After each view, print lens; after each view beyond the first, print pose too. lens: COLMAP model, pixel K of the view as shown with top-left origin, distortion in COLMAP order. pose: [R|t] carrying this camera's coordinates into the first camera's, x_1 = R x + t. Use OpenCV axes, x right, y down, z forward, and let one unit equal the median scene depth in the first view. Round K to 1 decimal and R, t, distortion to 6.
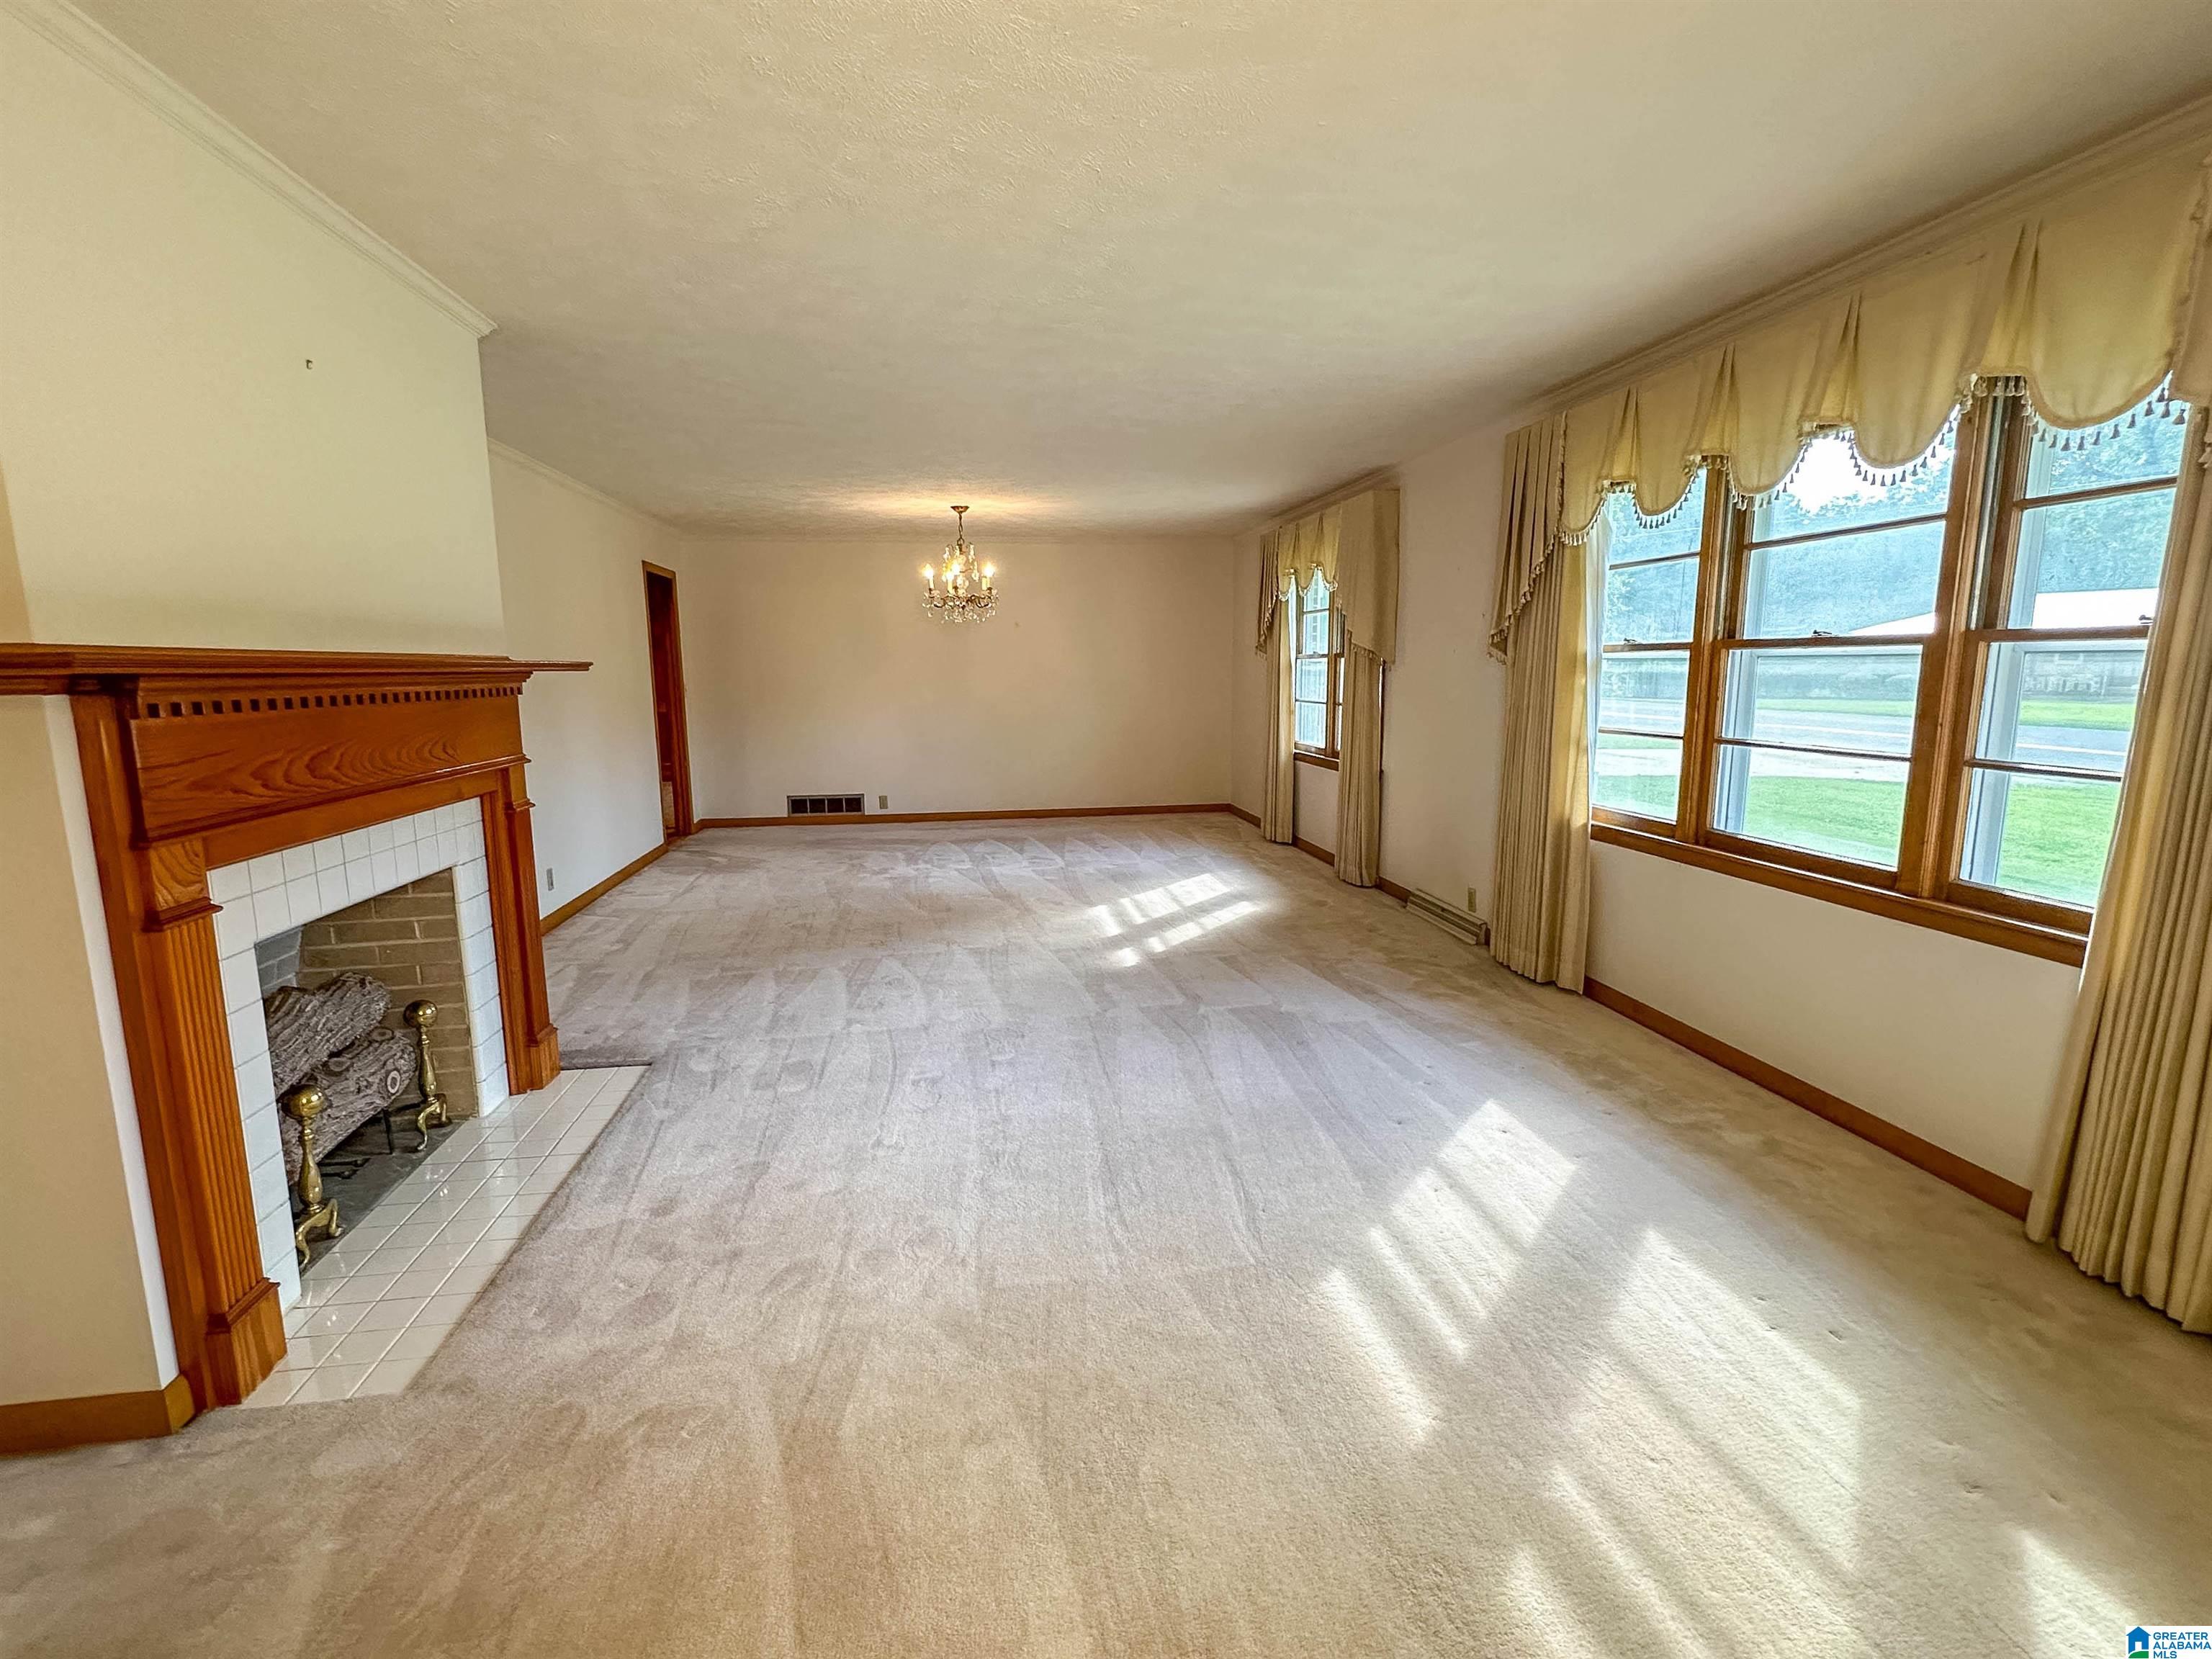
lens RADIAL K [[1022.8, 0, 1095.4], [0, 1022.8, 825.7], [0, 0, 1]] dist [0.000903, -0.000026]
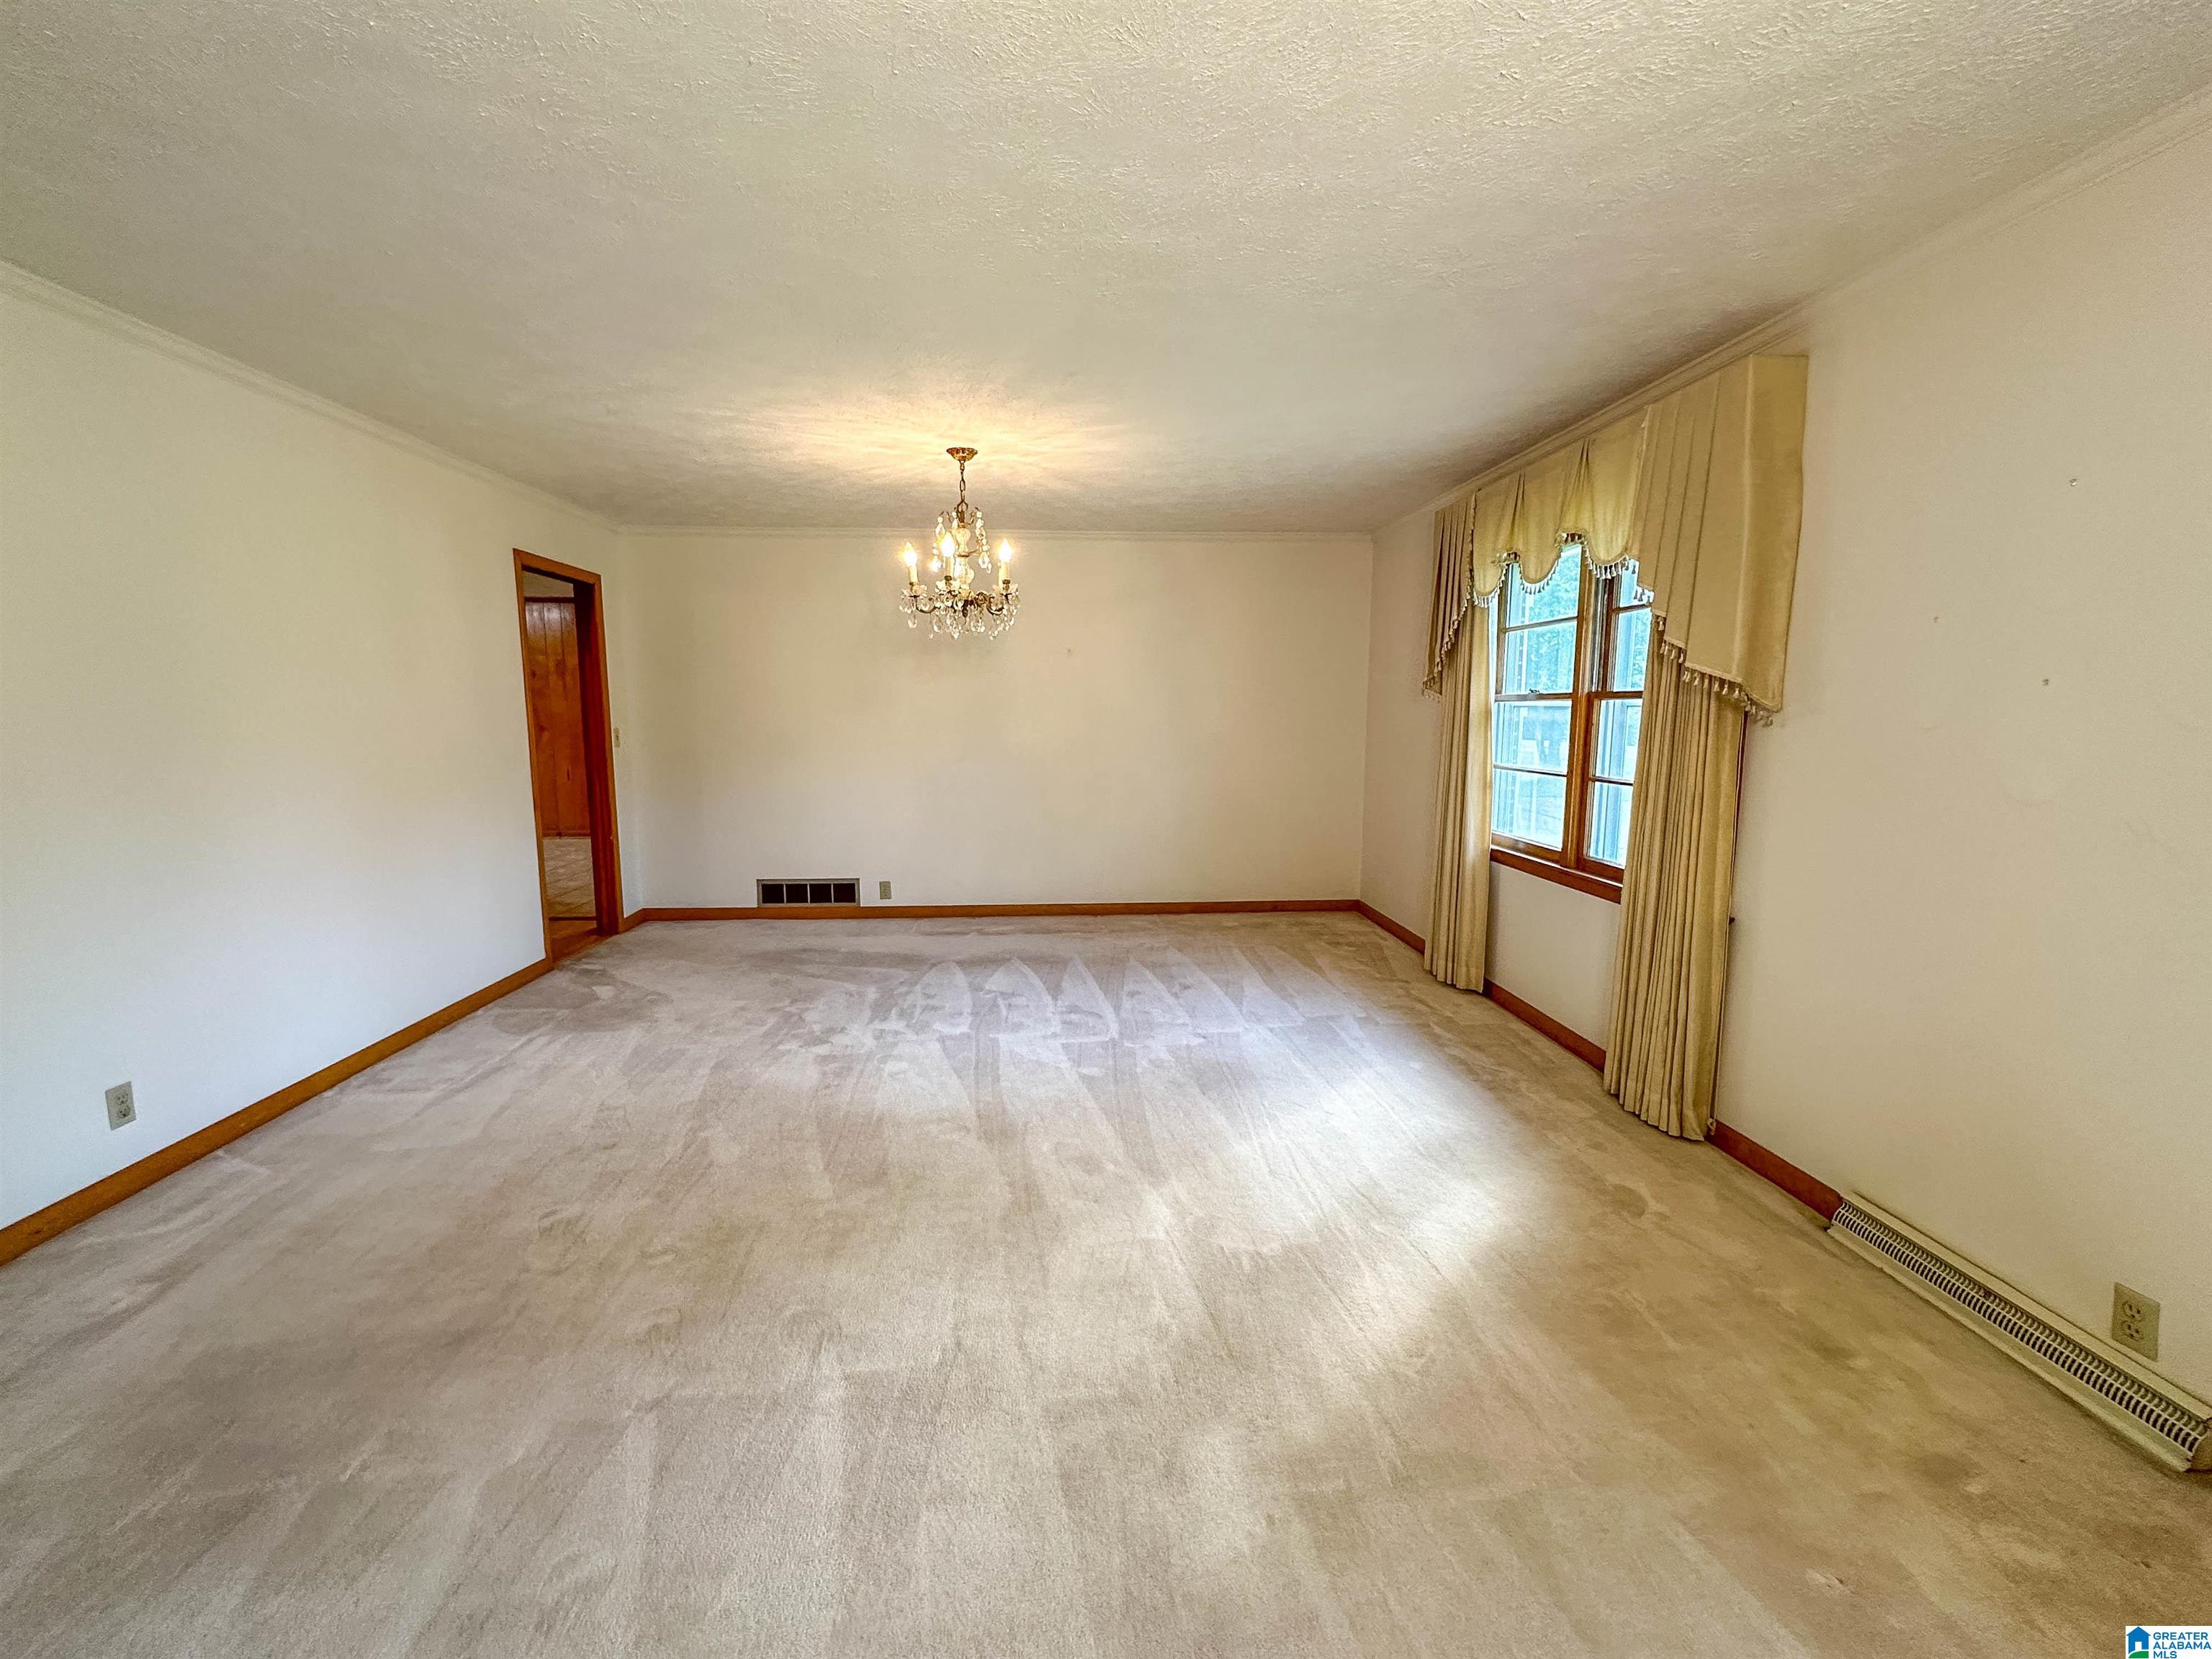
lens RADIAL K [[929.6, 0, 1107.9], [0, 929.6, 831.0], [0, 0, 1]] dist [-0.002228, 0.000258]
pose [[0.997120, 0.019840, -0.073194, 0.002471], [-0.021647, 0.999478, -0.023991, -0.098464], [0.072680, 0.025506, 0.997029, 0.633578]]
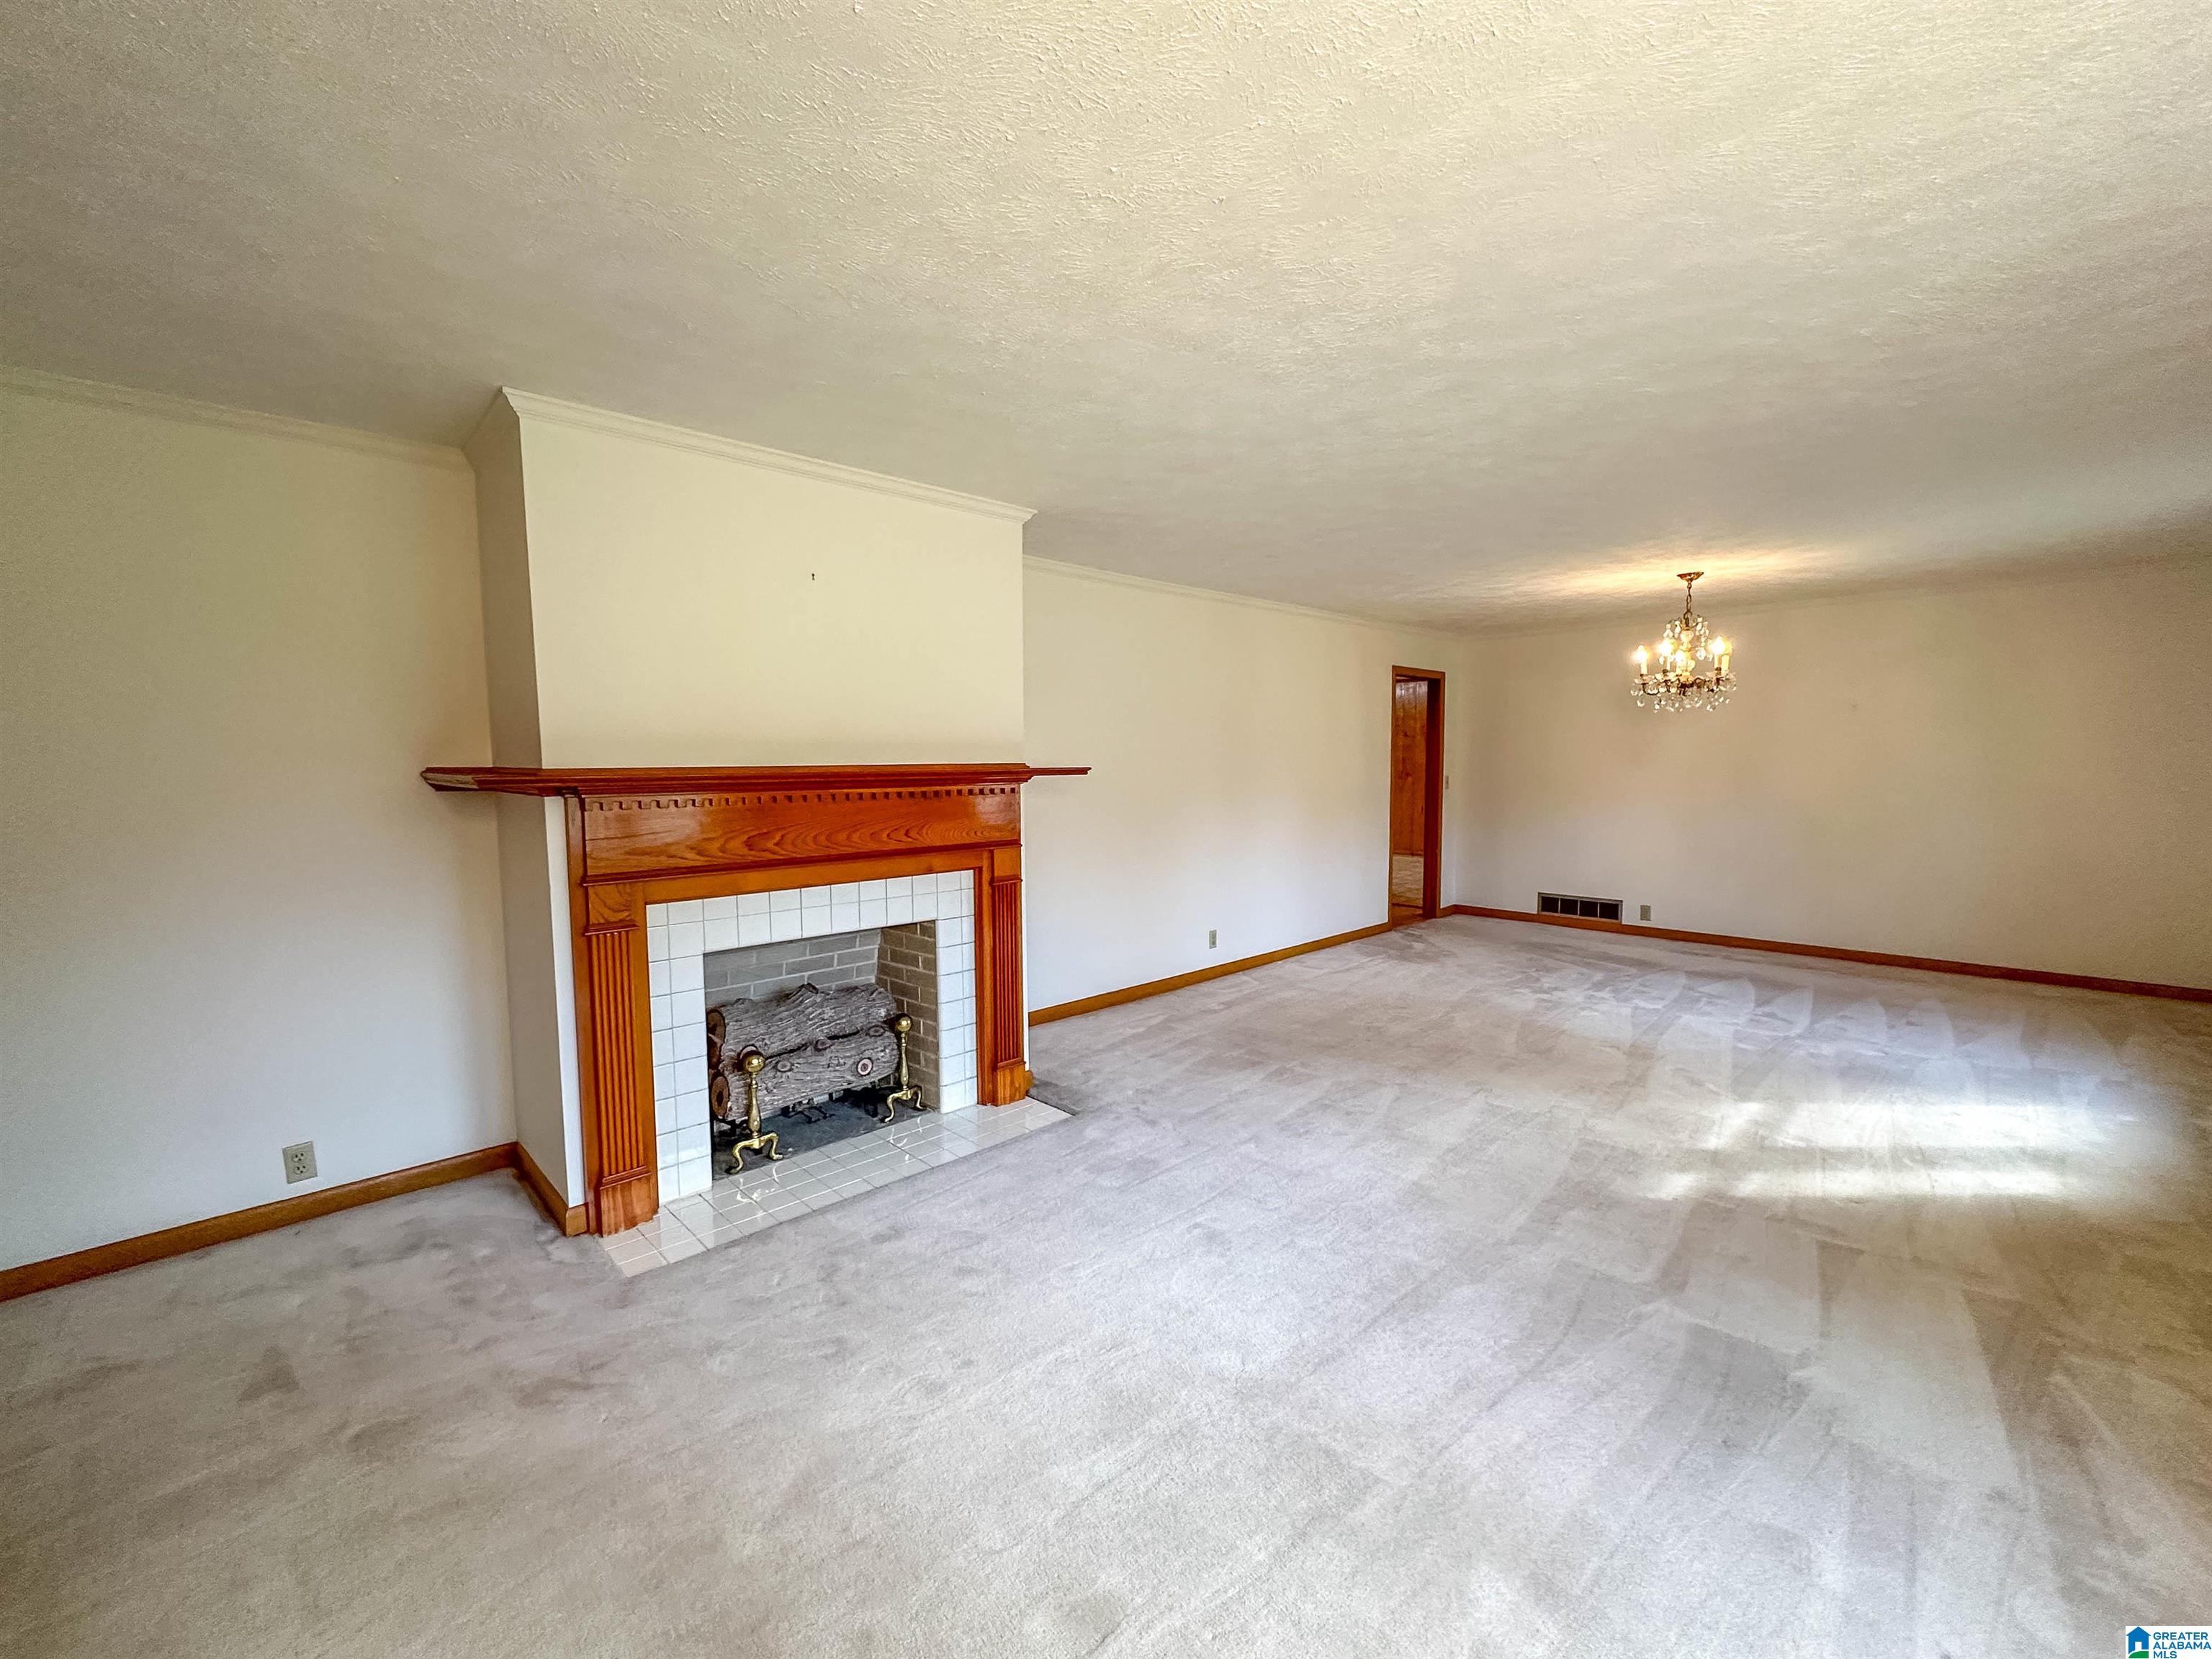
lens RADIAL K [[917.5, 0, 1104.8], [0, 917.5, 827.2], [0, 0, 1]] dist [-0.002269, -0.000311]
pose [[0.582755, 0.066546, -0.809919, 0.290444], [-0.123068, 0.992373, -0.007013, -0.061973], [0.803275, 0.103762, 0.586500, 0.285580]]
